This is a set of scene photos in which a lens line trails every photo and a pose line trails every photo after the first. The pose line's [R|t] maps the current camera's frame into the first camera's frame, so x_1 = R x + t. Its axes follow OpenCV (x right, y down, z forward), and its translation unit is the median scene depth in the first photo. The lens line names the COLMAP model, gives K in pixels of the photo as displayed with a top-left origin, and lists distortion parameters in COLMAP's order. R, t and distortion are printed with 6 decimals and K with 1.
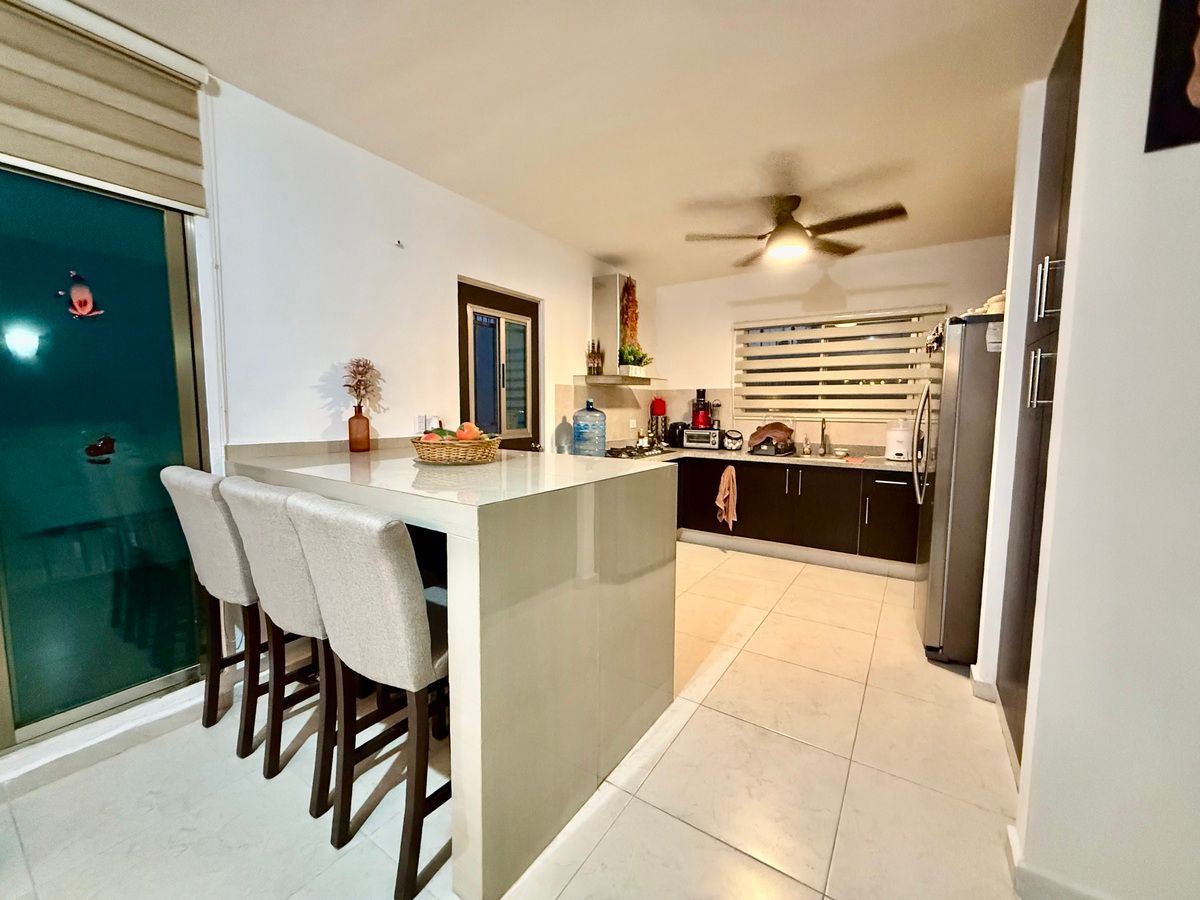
lens RADIAL K [[480.6, 0, 598.6], [0, 480.6, 447.0], [0, 0, 1]] dist [0.001457, 0.000134]
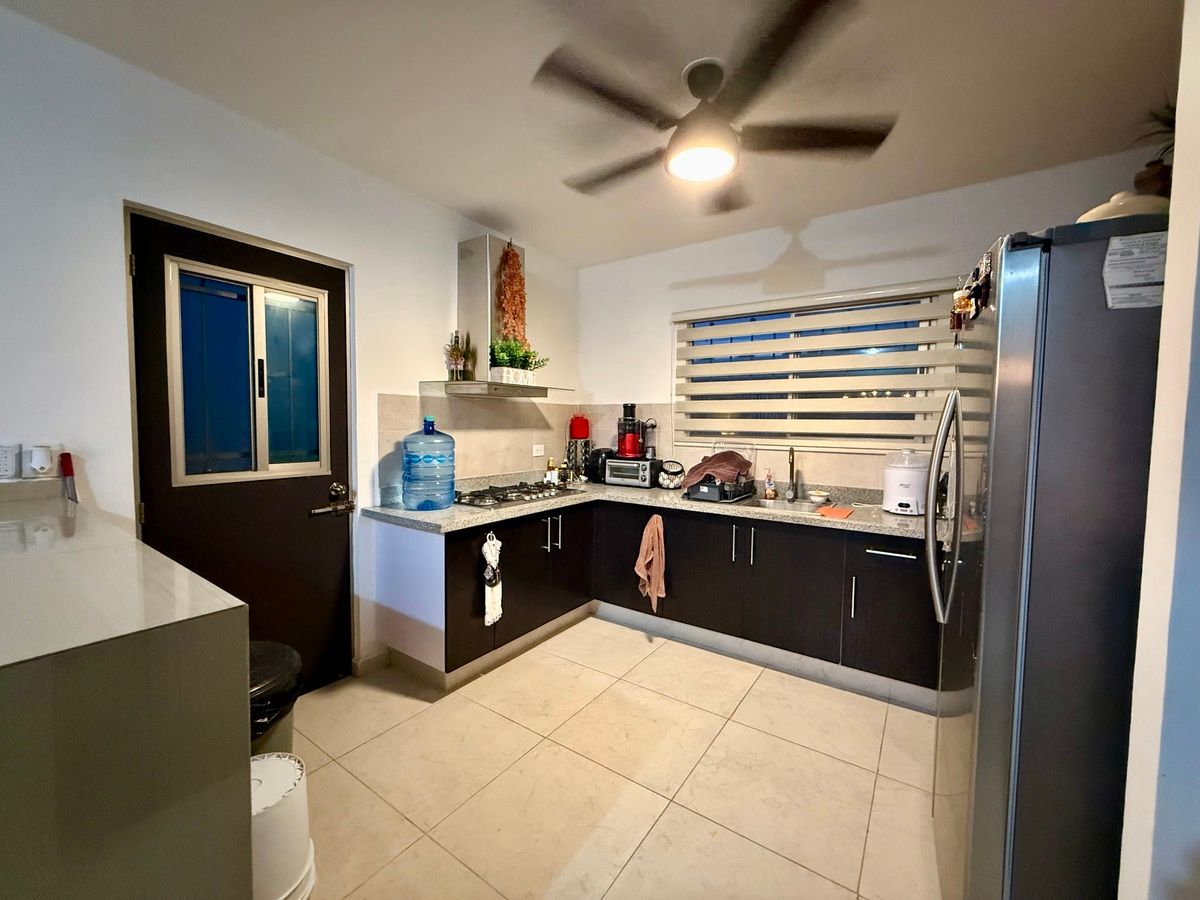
lens RADIAL K [[480.6, 0, 598.6], [0, 480.6, 447.0], [0, 0, 1]] dist [0.001457, 0.000134]
pose [[0.999831, 0.008535, -0.016281, 0.202123], [-0.009105, 0.999338, -0.035228, -0.032813], [0.015970, 0.035370, 0.999247, 0.310664]]
